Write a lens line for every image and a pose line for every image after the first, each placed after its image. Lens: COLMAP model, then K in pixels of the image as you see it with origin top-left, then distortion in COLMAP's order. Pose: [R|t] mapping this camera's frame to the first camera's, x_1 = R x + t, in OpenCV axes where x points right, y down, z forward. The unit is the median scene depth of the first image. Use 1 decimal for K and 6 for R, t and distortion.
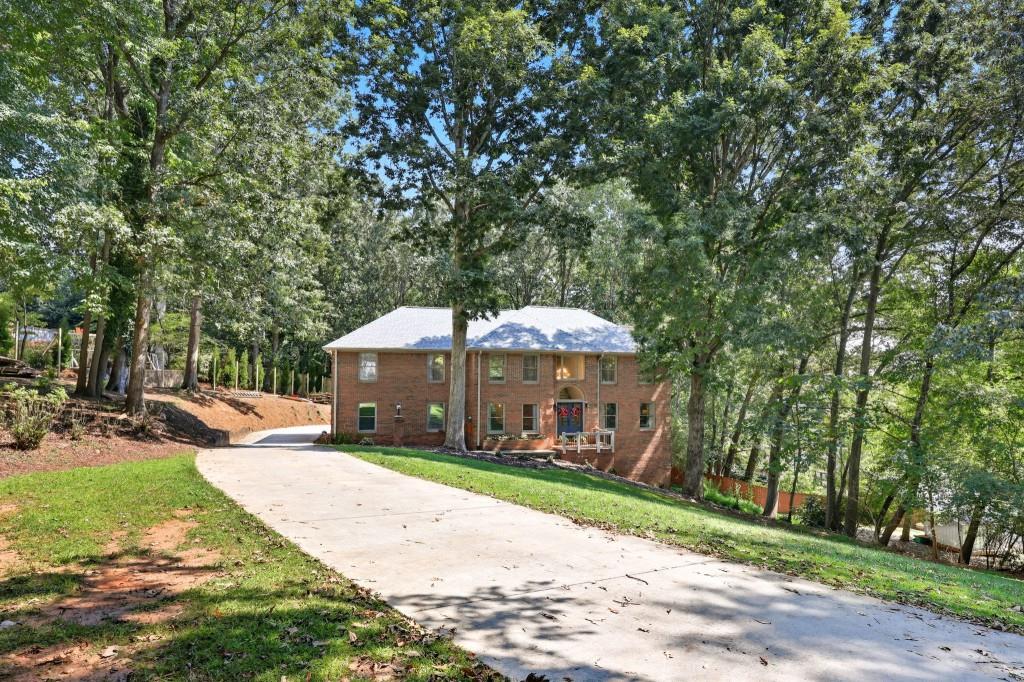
lens RADIAL K [[430.0, 0, 517.1], [0, 430.0, 337.4], [0, 0, 1]] dist [0.000901, 0.000050]
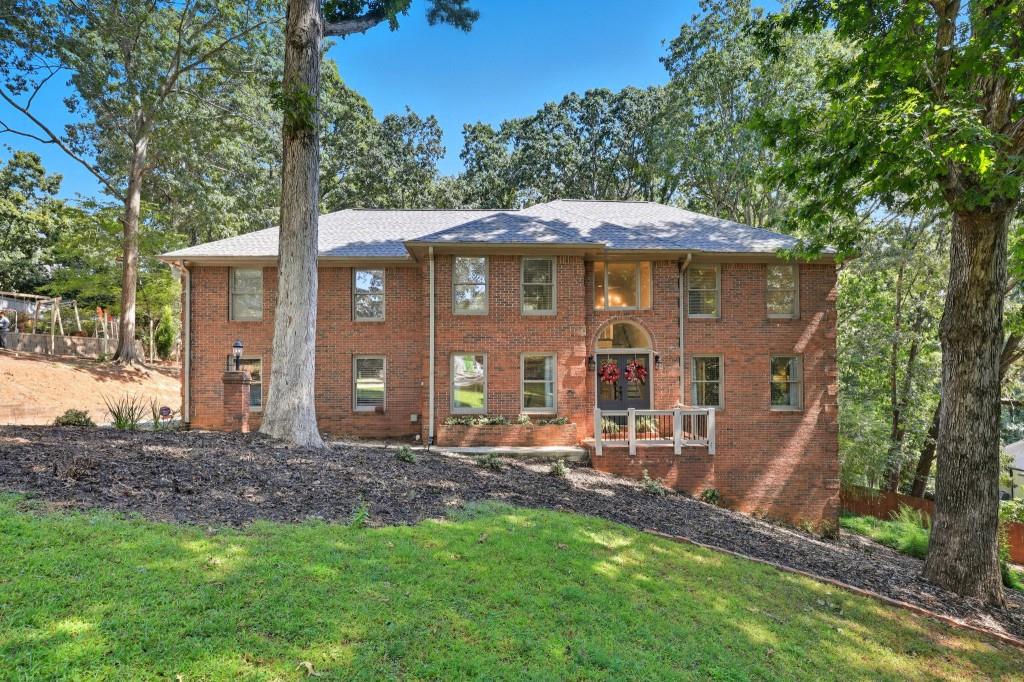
lens RADIAL K [[509.6, 0, 512.0], [0, 509.6, 341.0], [0, 0, 1]] dist [-0.000232, -0.000056]
pose [[0.986489, -0.018084, -0.162828, 0.095564], [0.026512, 0.998410, 0.049740, 0.106069], [0.161670, -0.053385, 0.985400, 0.405425]]
